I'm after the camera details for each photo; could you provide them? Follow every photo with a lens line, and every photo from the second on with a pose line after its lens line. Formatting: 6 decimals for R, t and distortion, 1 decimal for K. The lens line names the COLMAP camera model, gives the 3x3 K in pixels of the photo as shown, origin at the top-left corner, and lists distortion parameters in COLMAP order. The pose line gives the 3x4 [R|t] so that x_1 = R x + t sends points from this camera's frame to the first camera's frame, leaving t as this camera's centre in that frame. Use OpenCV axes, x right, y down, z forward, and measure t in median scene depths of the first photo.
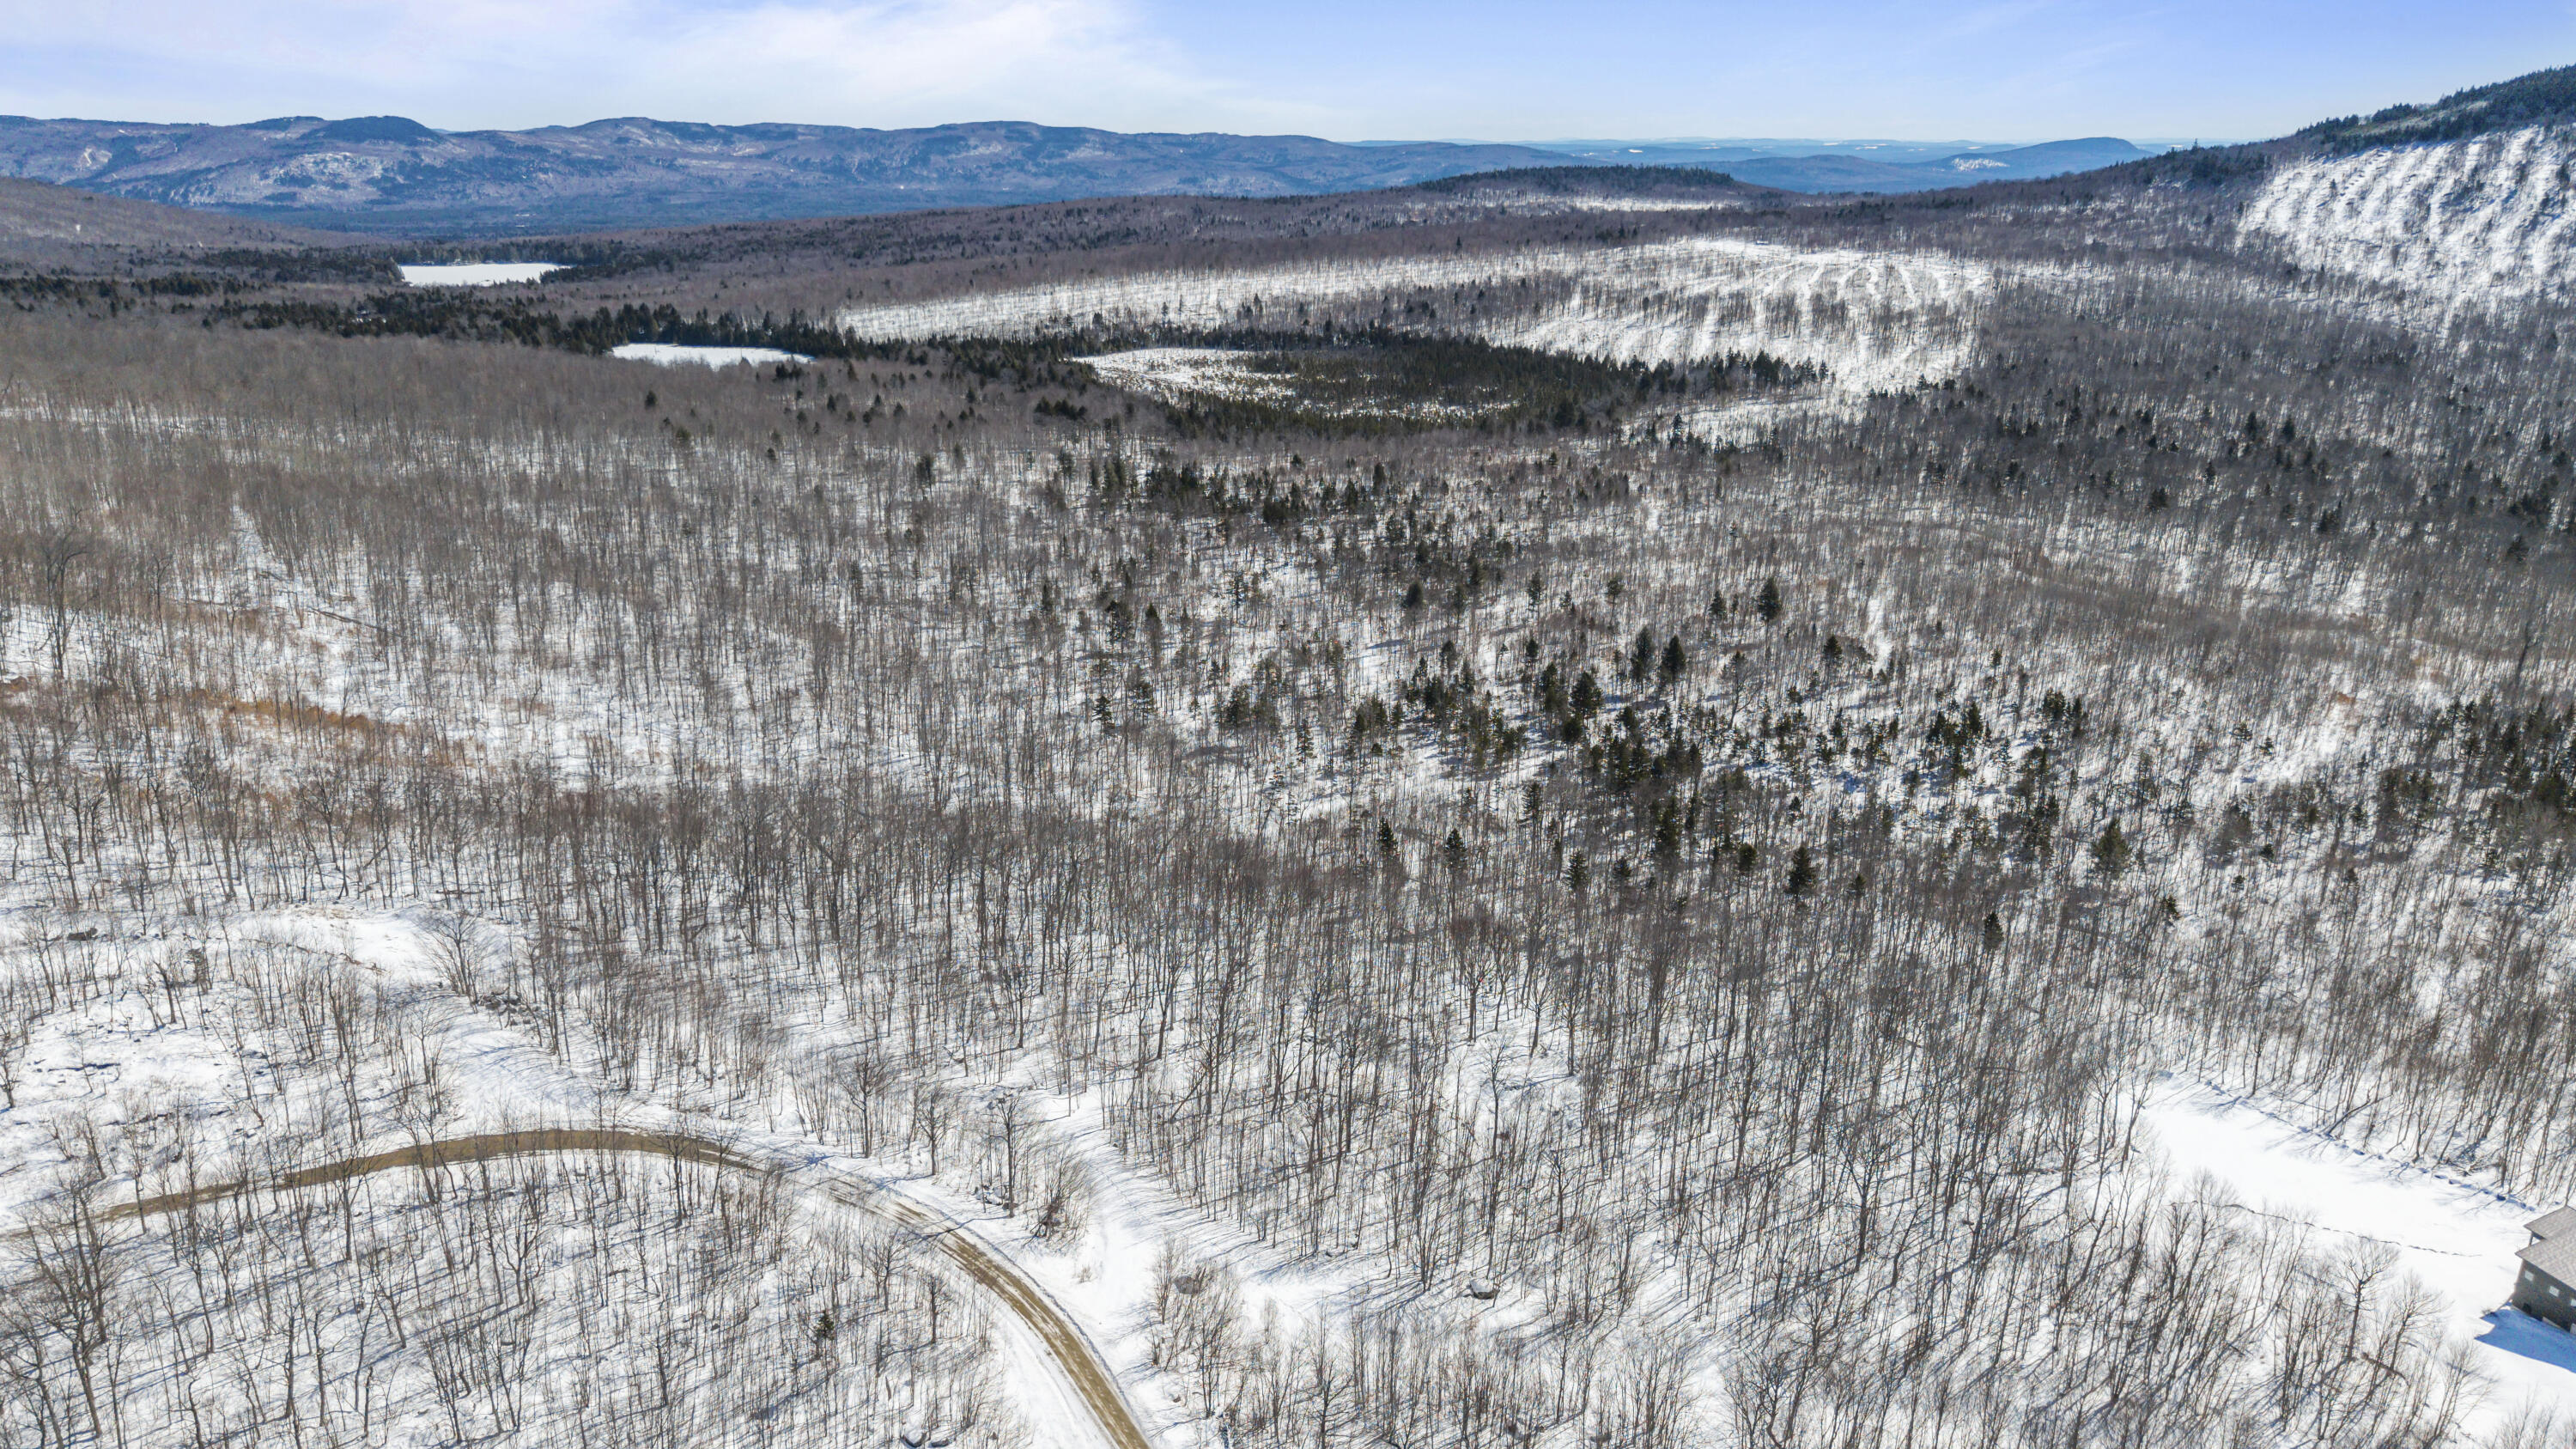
lens RADIAL K [[1798.3, 0, 1288.0], [0, 1798.3, 724.5], [0, 0, 1]] dist [0.020559, -0.031909]
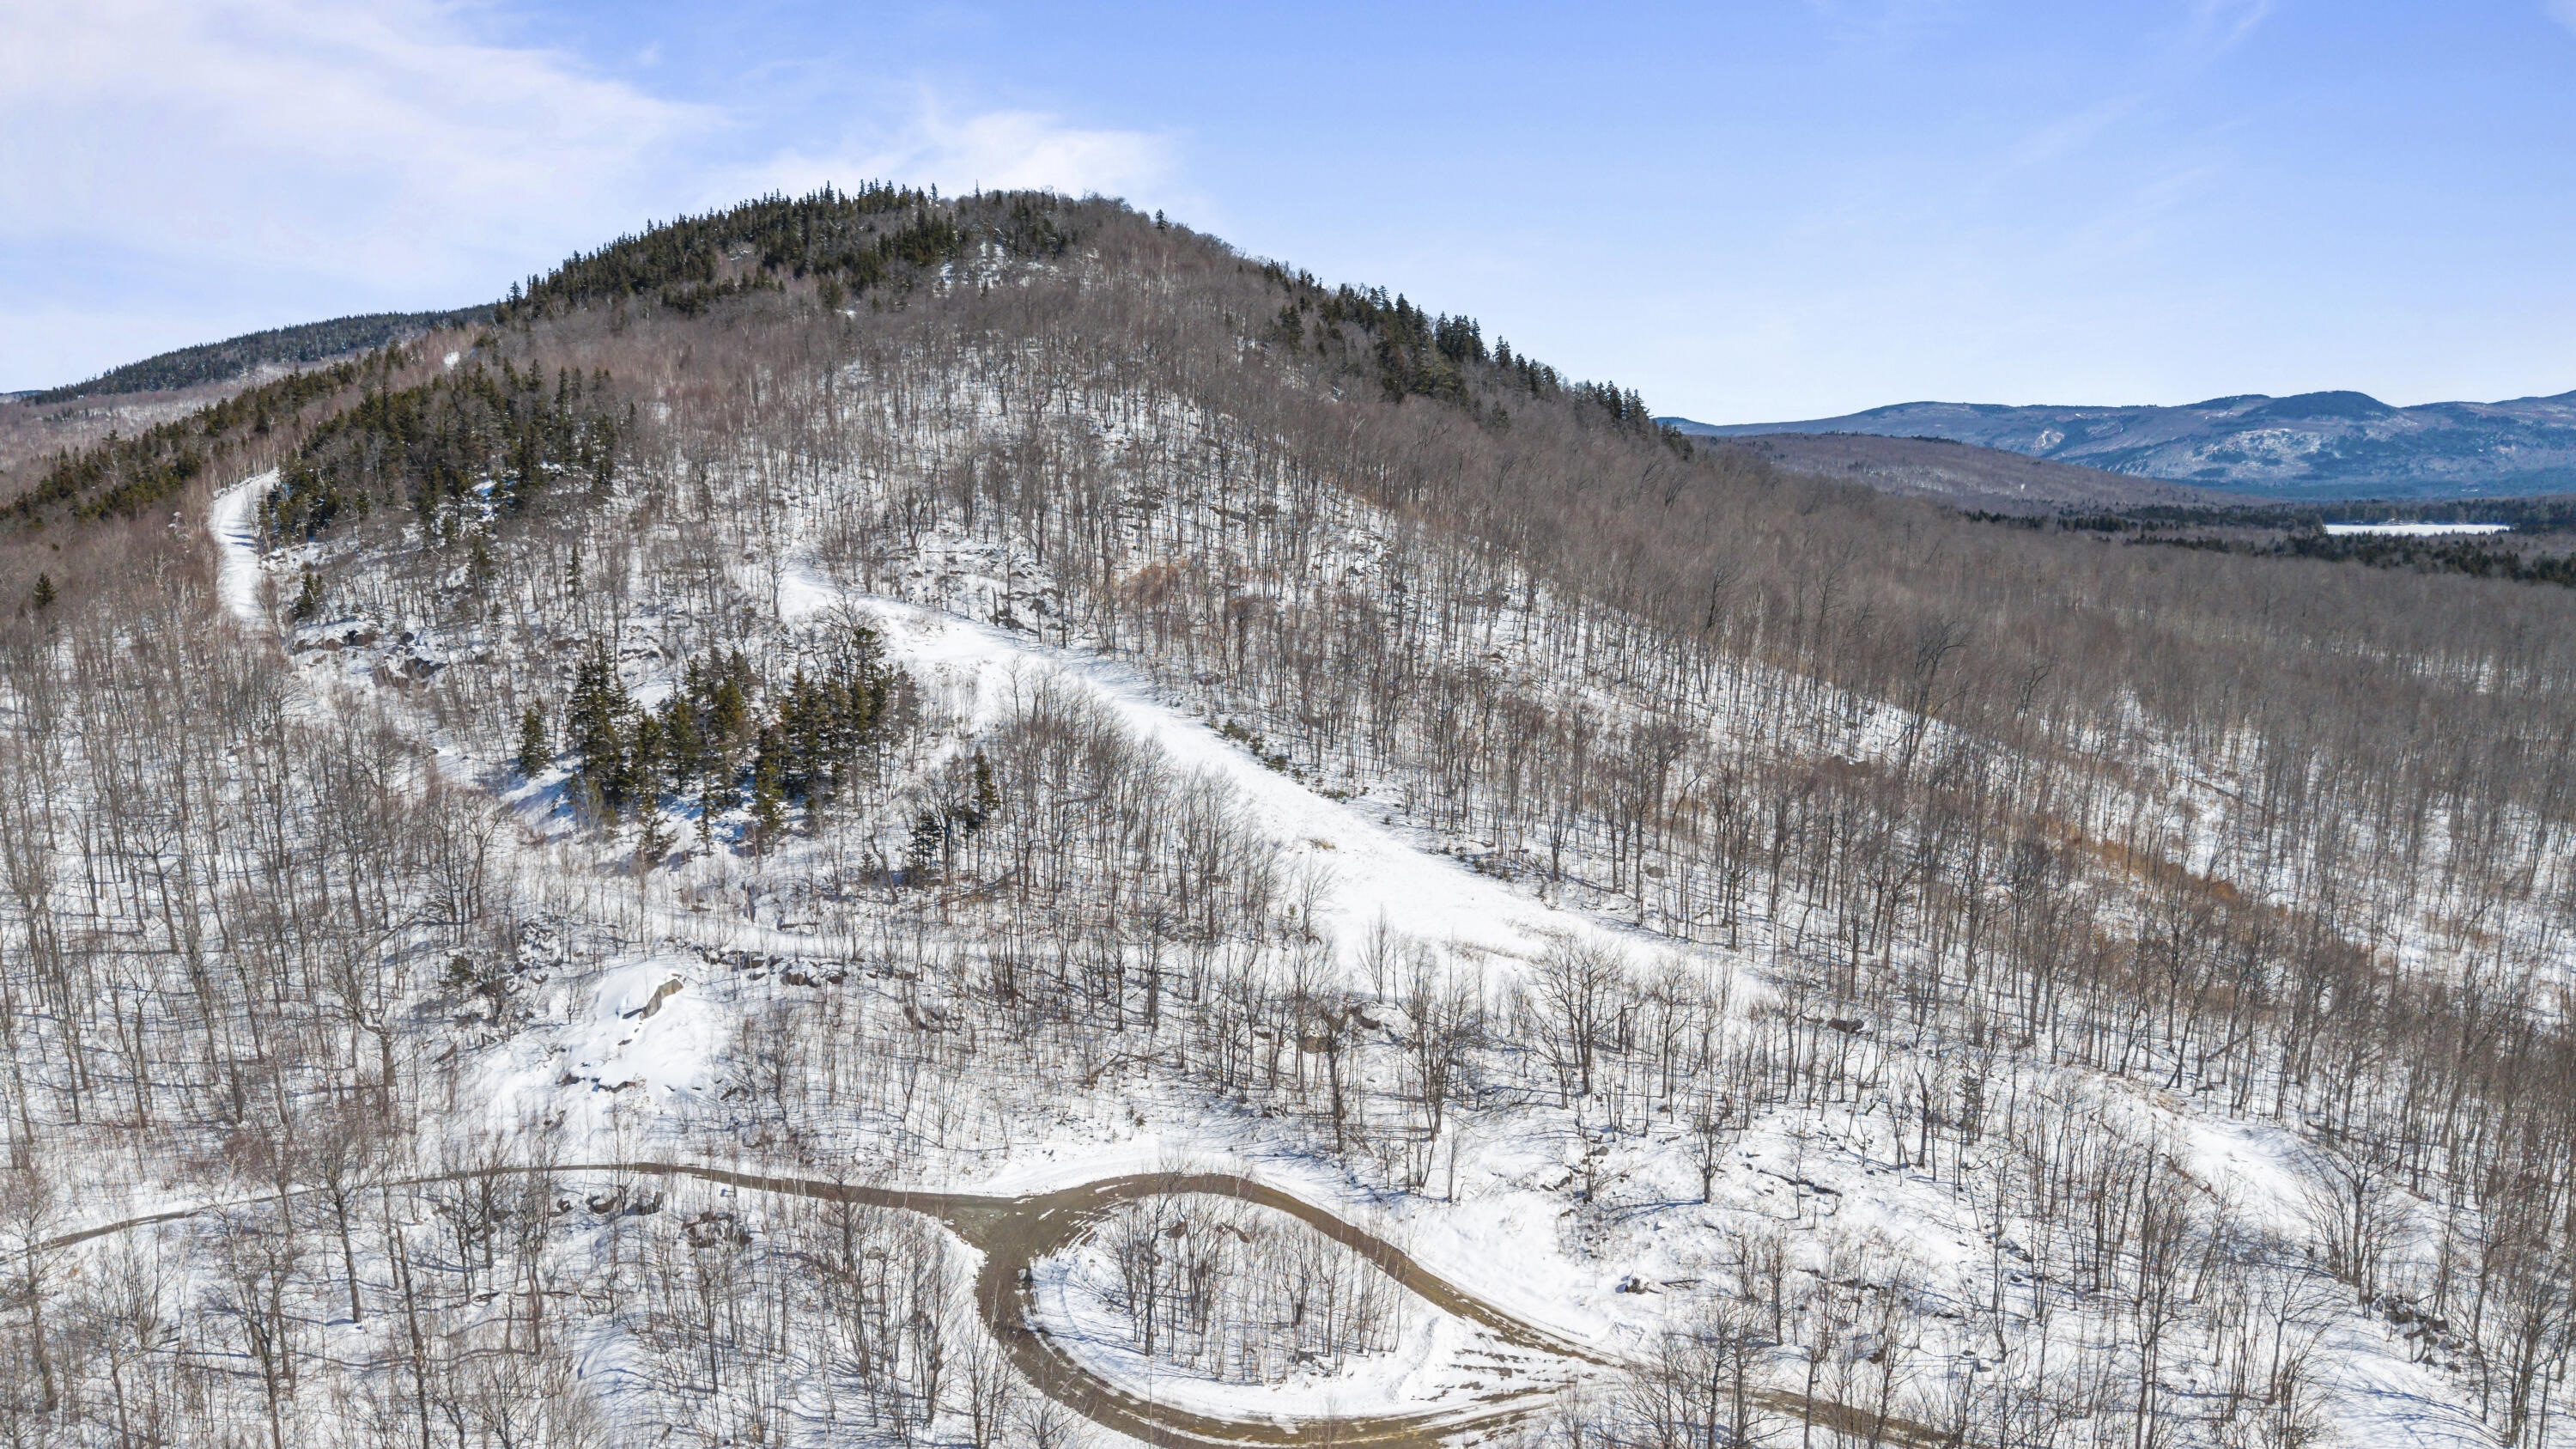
lens RADIAL K [[1798.3, 0, 1288.0], [0, 1798.3, 724.5], [0, 0, 1]] dist [0.020559, -0.031909]
pose [[0.575360, 0.114549, -0.809839, -0.174962], [-0.243486, 0.969240, -0.035891, 0.069592], [0.780817, 0.217834, 0.585554, 0.298185]]
